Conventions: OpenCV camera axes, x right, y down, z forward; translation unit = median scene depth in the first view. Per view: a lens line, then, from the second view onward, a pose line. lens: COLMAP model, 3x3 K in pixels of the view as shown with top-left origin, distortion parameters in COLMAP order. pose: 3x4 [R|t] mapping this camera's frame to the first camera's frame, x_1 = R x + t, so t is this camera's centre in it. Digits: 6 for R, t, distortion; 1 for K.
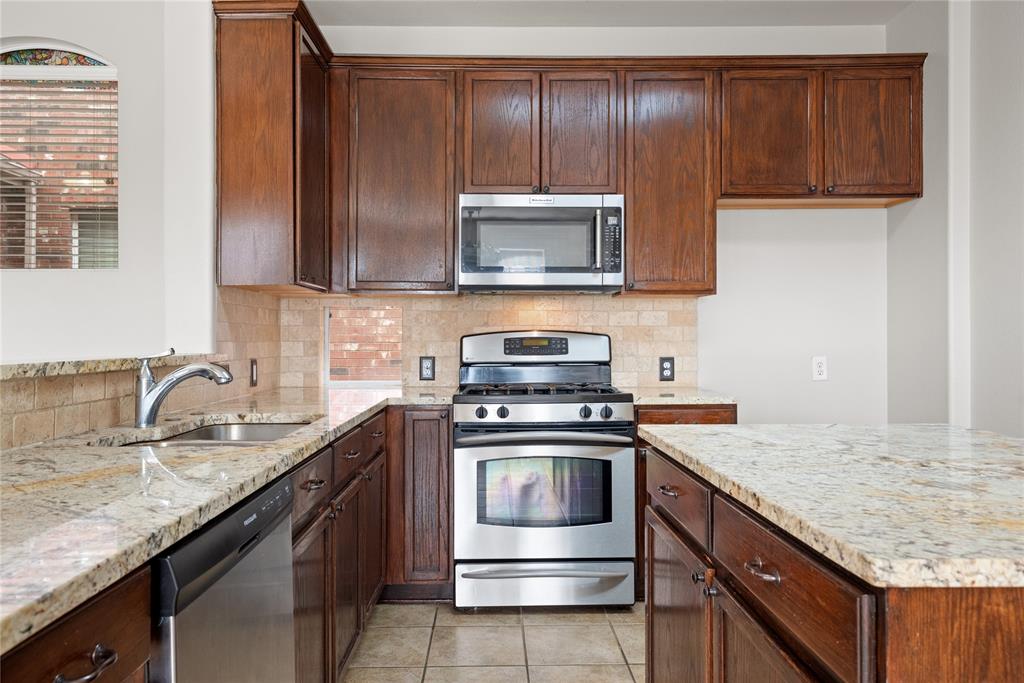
lens RADIAL K [[728.3, 0, 504.1], [0, 728.3, 336.9], [0, 0, 1]] dist [0.005465, 0.003808]
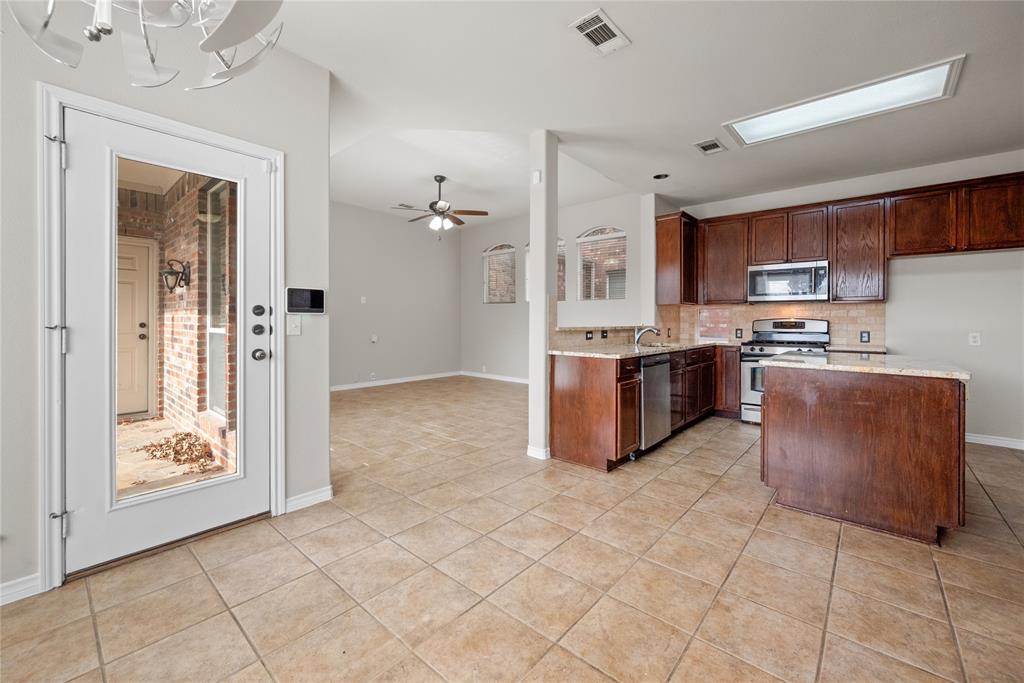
lens RADIAL K [[411.6, 0, 510.0], [0, 411.6, 320.3], [0, 0, 1]] dist [-0.000608, 0.000691]
pose [[0.739133, 0.004478, -0.673545, 0.291403], [-0.004362, 0.999989, 0.001861, -0.002031], [0.673545, 0.001563, 0.739144, -0.639798]]
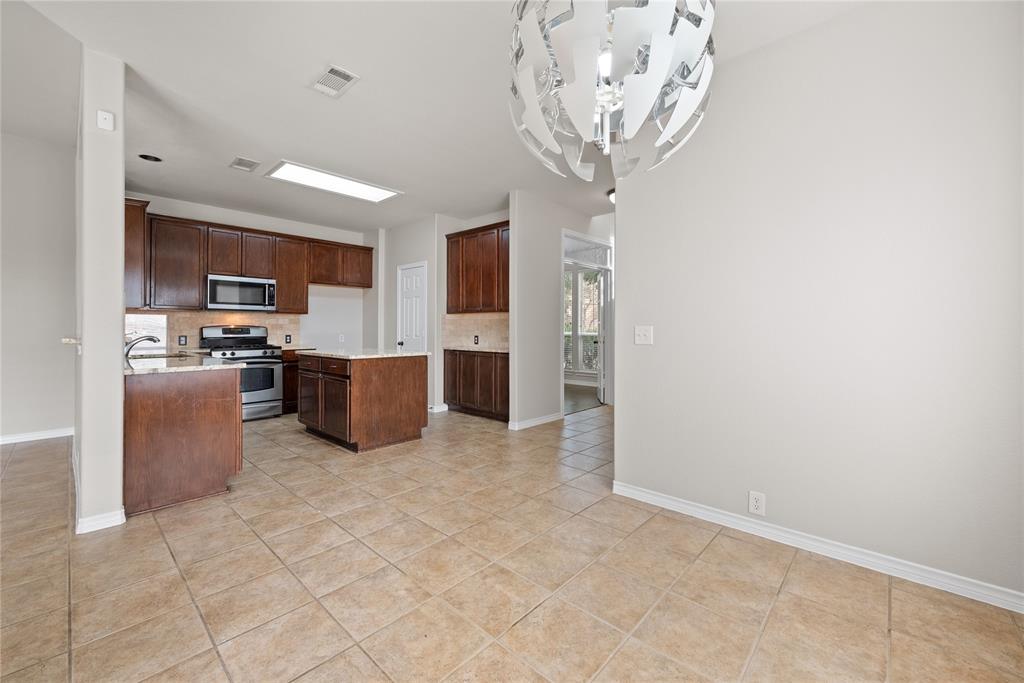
lens RADIAL K [[411.6, 0, 511.5], [0, 411.6, 326.3], [0, 0, 1]] dist [-0.000608, 0.000691]
pose [[0.692098, 0.007604, 0.721764, -0.368146], [-0.005111, 0.999971, -0.005634, -0.002081], [-0.721786, 0.000210, 0.692117, -0.822754]]
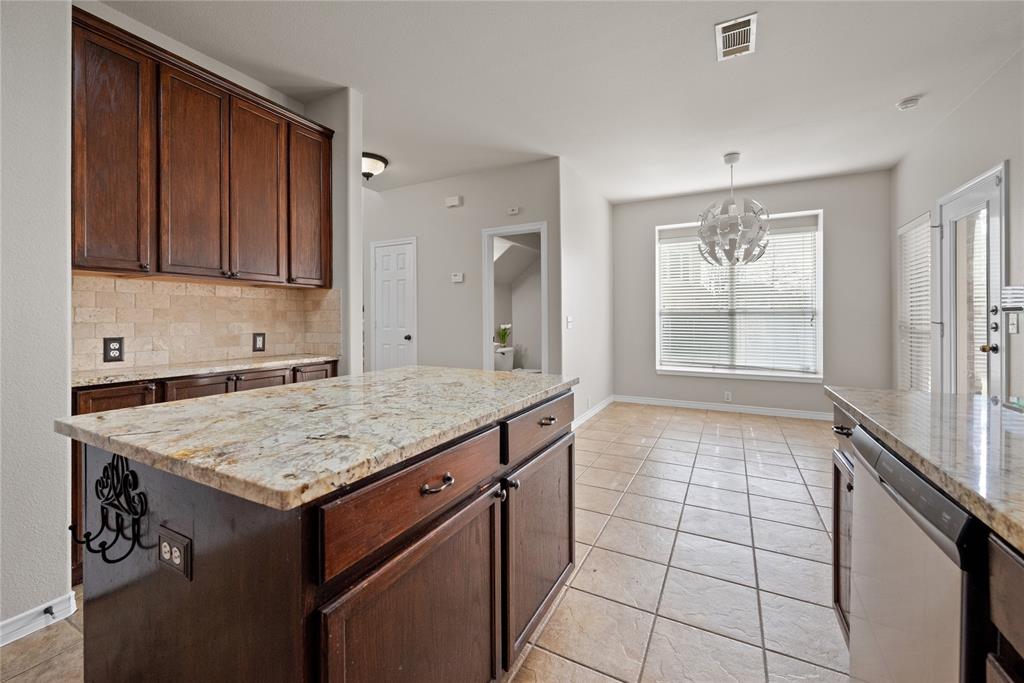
lens RADIAL K [[411.6, 0, 507.3], [0, 411.6, 318.9], [0, 0, 1]] dist [-0.000608, 0.000691]
pose [[-0.880059, 0.004930, 0.474839, -0.041485], [0.003185, 0.999985, -0.004480, 0.004640], [-0.474854, -0.002430, -0.880061, 0.724510]]
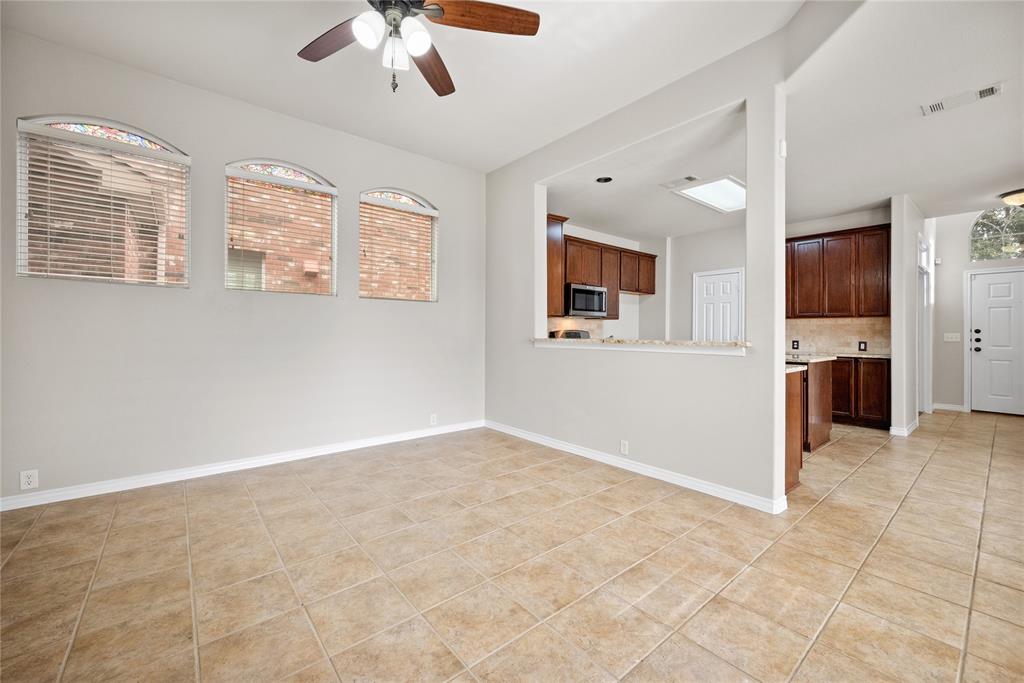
lens RADIAL K [[411.6, 0, 511.6], [0, 411.6, 331.7], [0, 0, 1]] dist [-0.000608, 0.000691]
pose [[0.780660, 0.006127, 0.624926, -1.236060], [-0.006546, 0.999977, -0.001626, 0.001287], [-0.624922, -0.002822, 0.780682, -0.136641]]
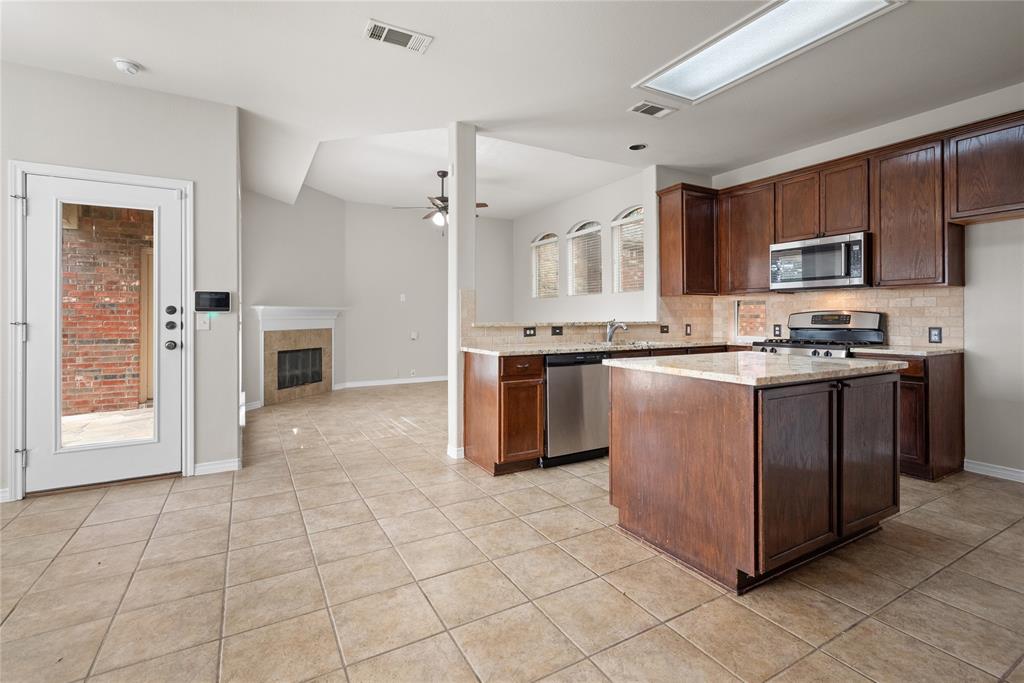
lens RADIAL K [[464.8, 0, 509.1], [0, 464.8, 312.7], [0, 0, 1]] dist [-0.000204, 0.001191]
pose [[0.477042, -0.008544, -0.878839, 0.710807], [0.004509, 0.999963, -0.007274, 0.000428], [0.878869, -0.000493, 0.477063, -0.259067]]
